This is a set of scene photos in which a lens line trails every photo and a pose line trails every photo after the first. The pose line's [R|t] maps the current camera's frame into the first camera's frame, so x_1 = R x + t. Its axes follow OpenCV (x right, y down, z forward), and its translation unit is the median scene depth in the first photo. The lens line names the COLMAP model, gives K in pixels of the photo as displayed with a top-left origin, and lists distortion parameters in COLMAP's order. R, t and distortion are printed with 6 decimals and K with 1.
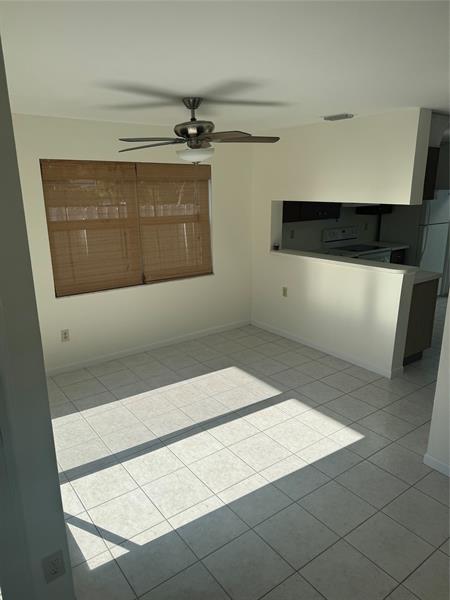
lens RADIAL K [[421.4, 0, 224.8], [0, 421.4, 299.0], [0, 0, 1]] dist [0.062179, -0.065472]
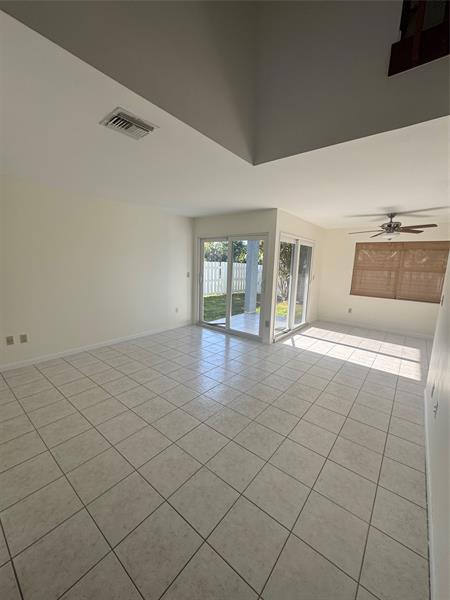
lens RADIAL K [[239.4, 0, 226.3], [0, 239.4, 297.8], [0, 0, 1]] dist [-0.006994, 0.001283]
pose [[0.263280, 0.162420, -0.950949, 0.842592], [-0.274199, 0.957670, 0.087653, 0.099067], [0.924932, 0.237672, 0.296670, -0.122178]]
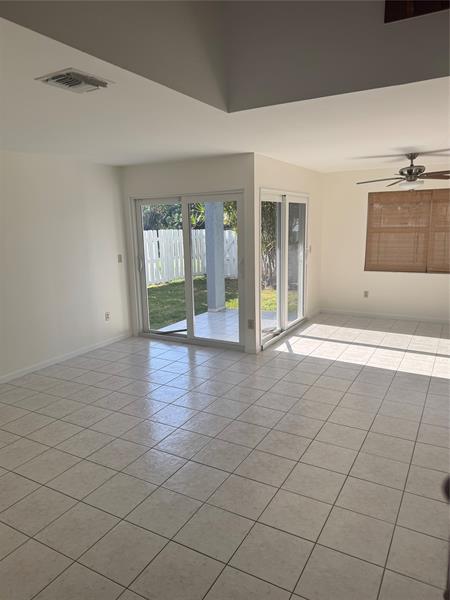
lens RADIAL K [[421.4, 0, 222.9], [0, 421.4, 297.2], [0, 0, 1]] dist [0.062179, -0.065472]
pose [[0.412080, 0.163191, -0.896415, 1.005717], [-0.208554, 0.974605, 0.081553, 0.086640], [0.886959, 0.153344, 0.435649, -0.265806]]
